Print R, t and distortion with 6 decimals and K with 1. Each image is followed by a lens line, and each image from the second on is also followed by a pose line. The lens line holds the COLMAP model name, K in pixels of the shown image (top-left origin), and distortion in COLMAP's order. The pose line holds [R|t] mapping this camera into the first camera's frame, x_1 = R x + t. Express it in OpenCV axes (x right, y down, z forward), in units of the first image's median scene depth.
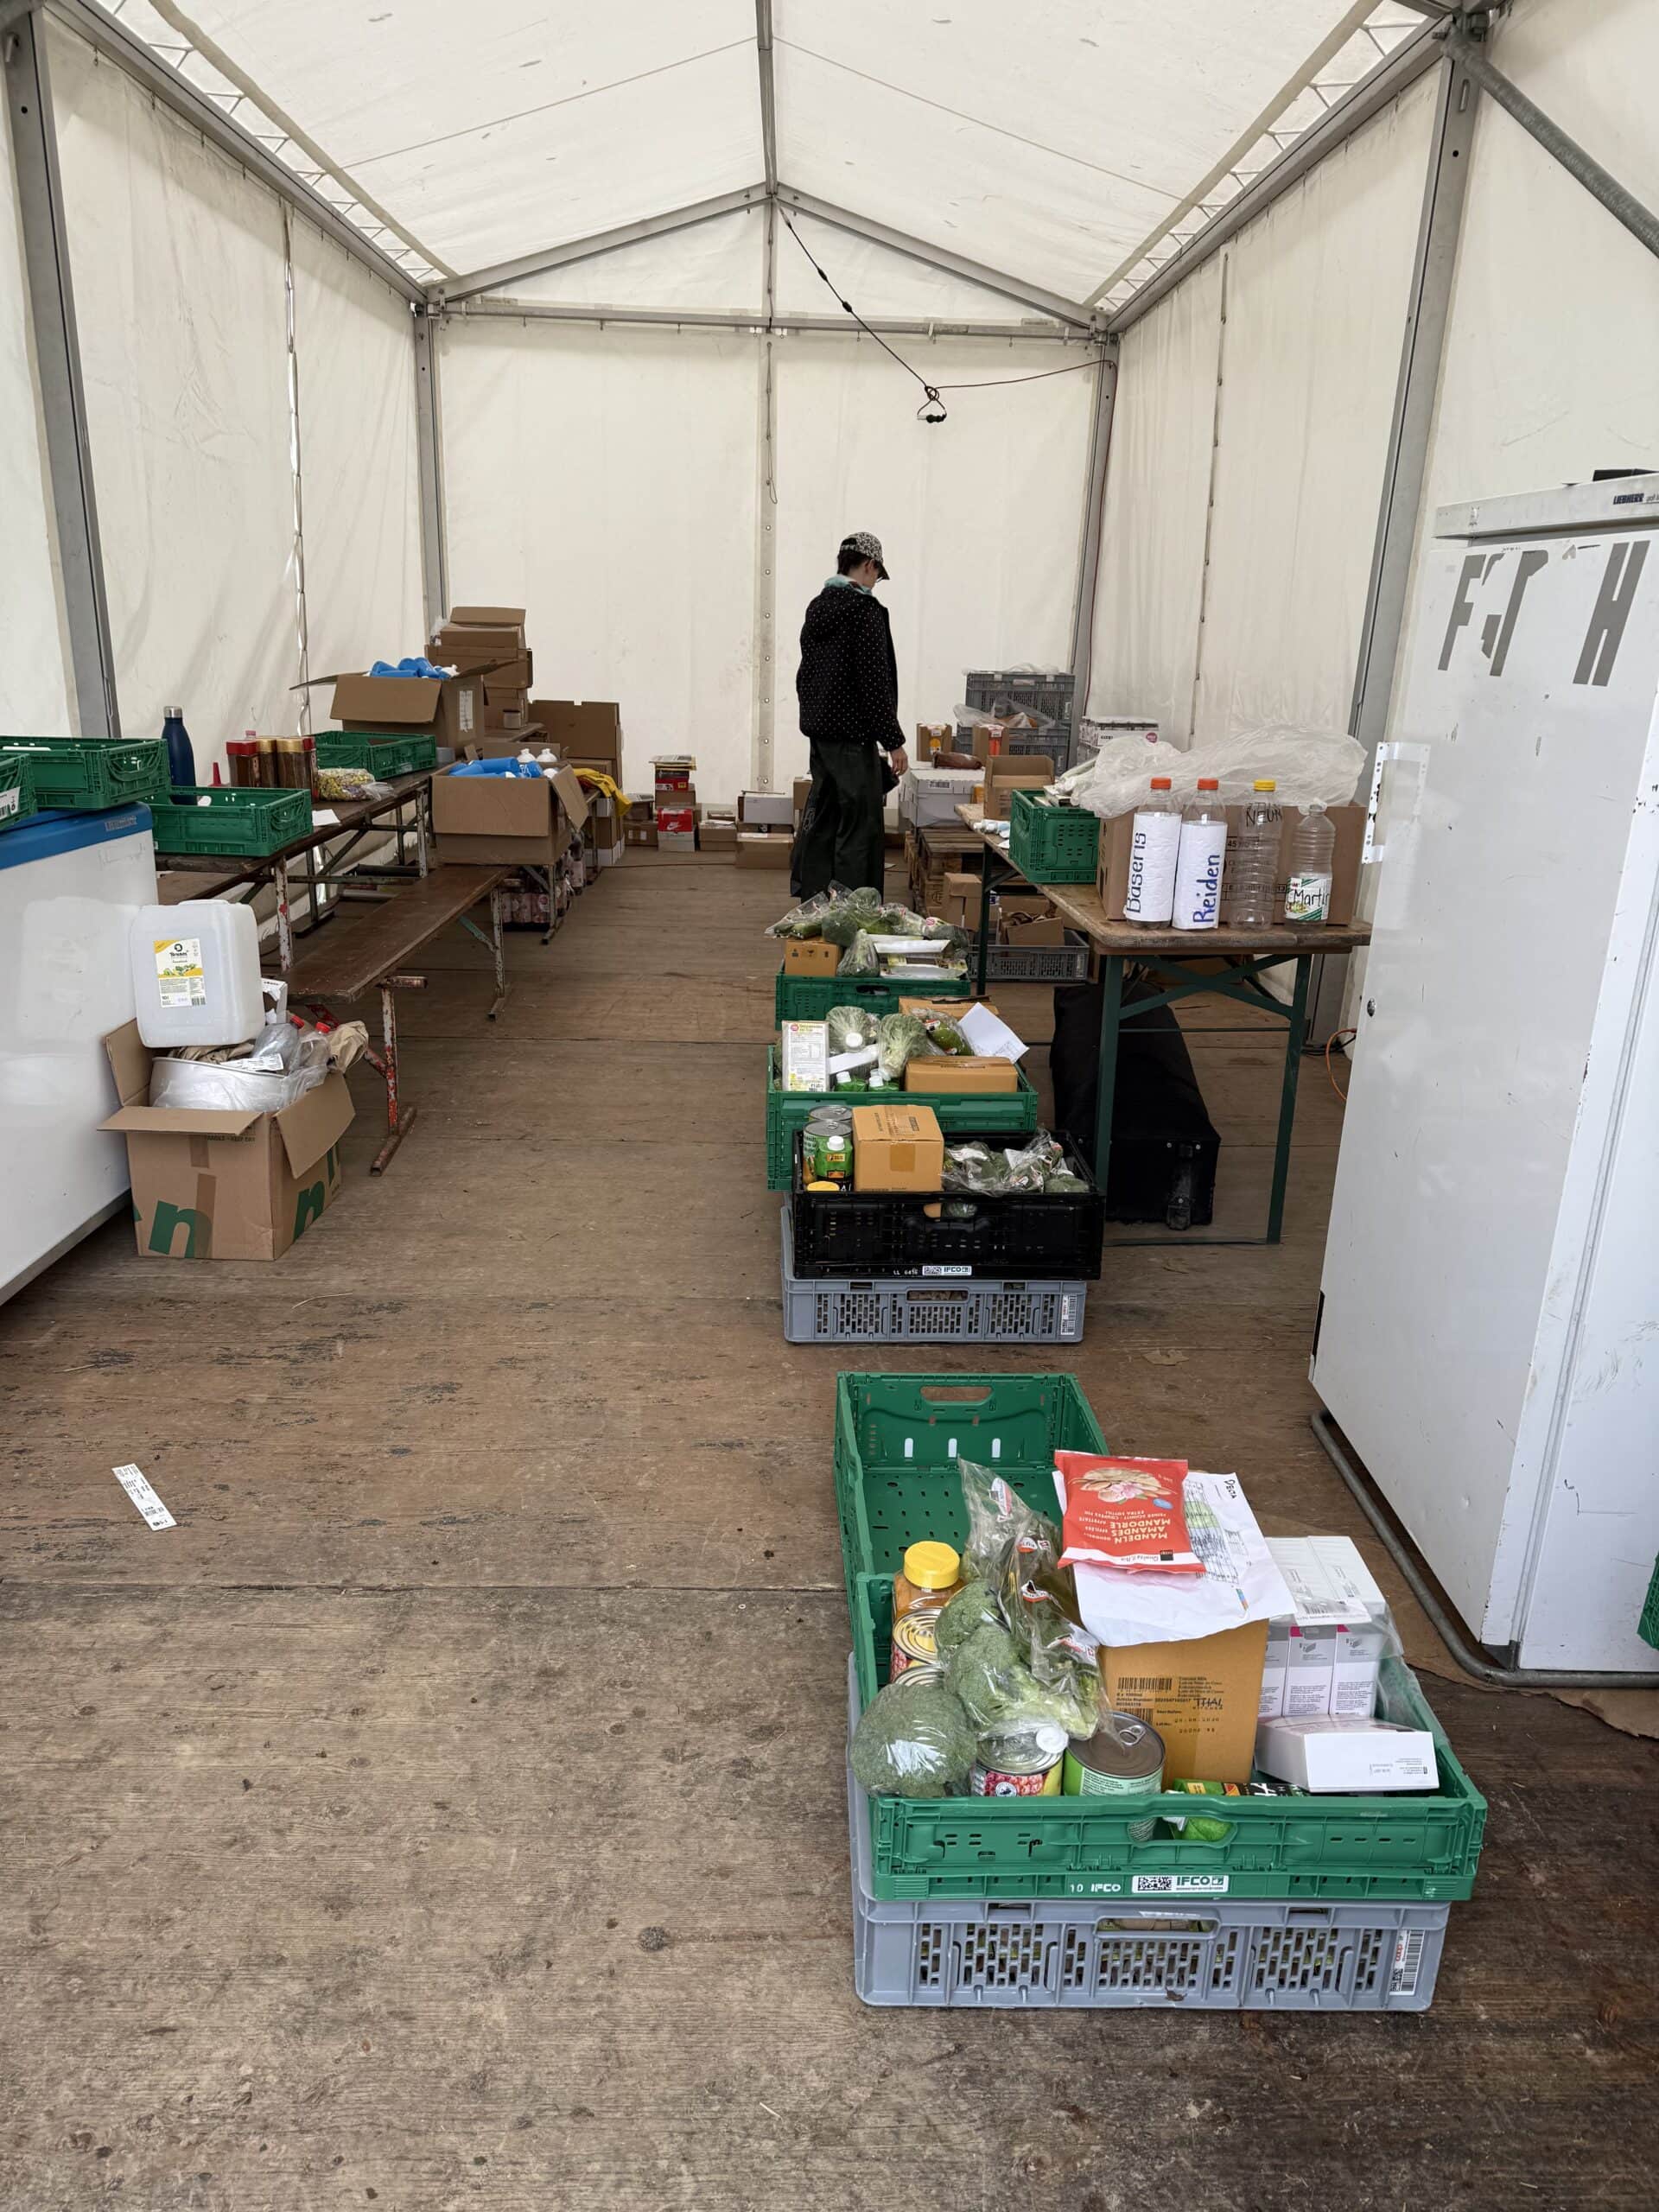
lens RADIAL K [[1534.9, 0, 829.5], [0, 1534.9, 1106.0], [0, 0, 1]] dist [0.038981, -0.043490]
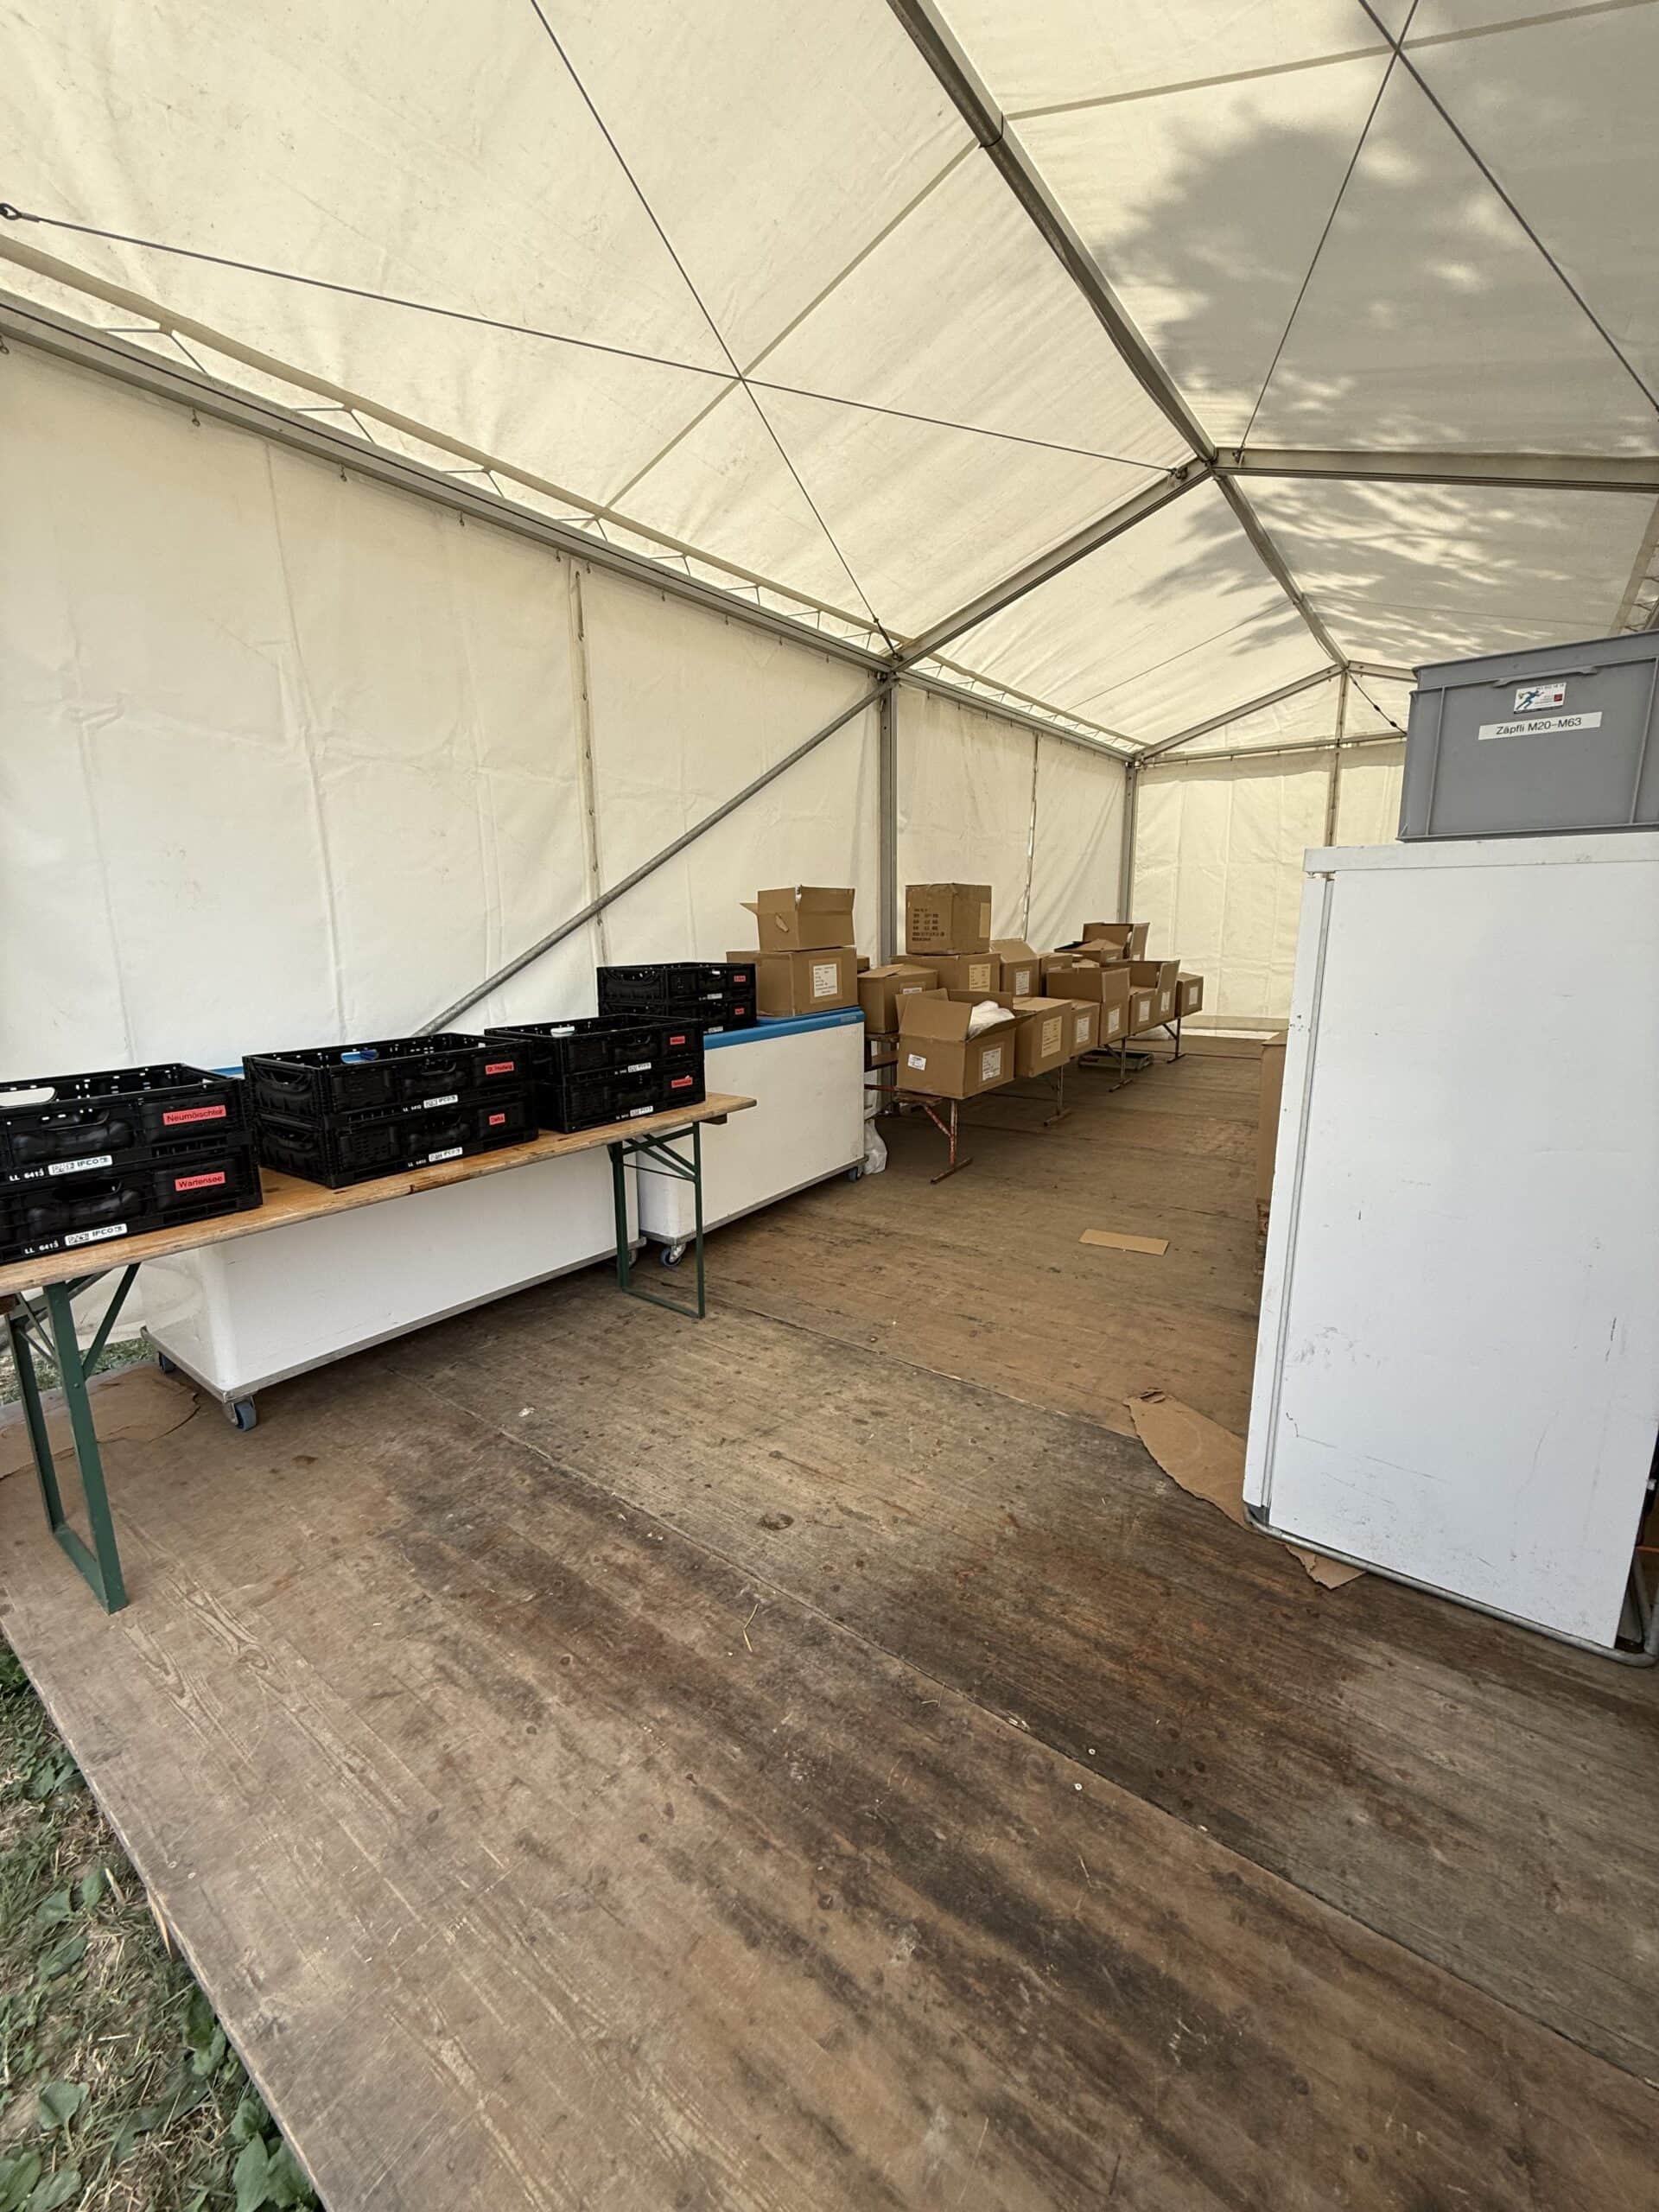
lens RADIAL K [[880.7, 0, 829.5], [0, 880.7, 1106.0], [0, 0, 1]] dist [0.001688, 0.000069]
pose [[0.783776, 0.090110, -0.614472, 0.168623], [-0.148707, 0.987865, -0.044814, 0.006243], [0.602978, 0.126501, 0.787665, -0.031957]]
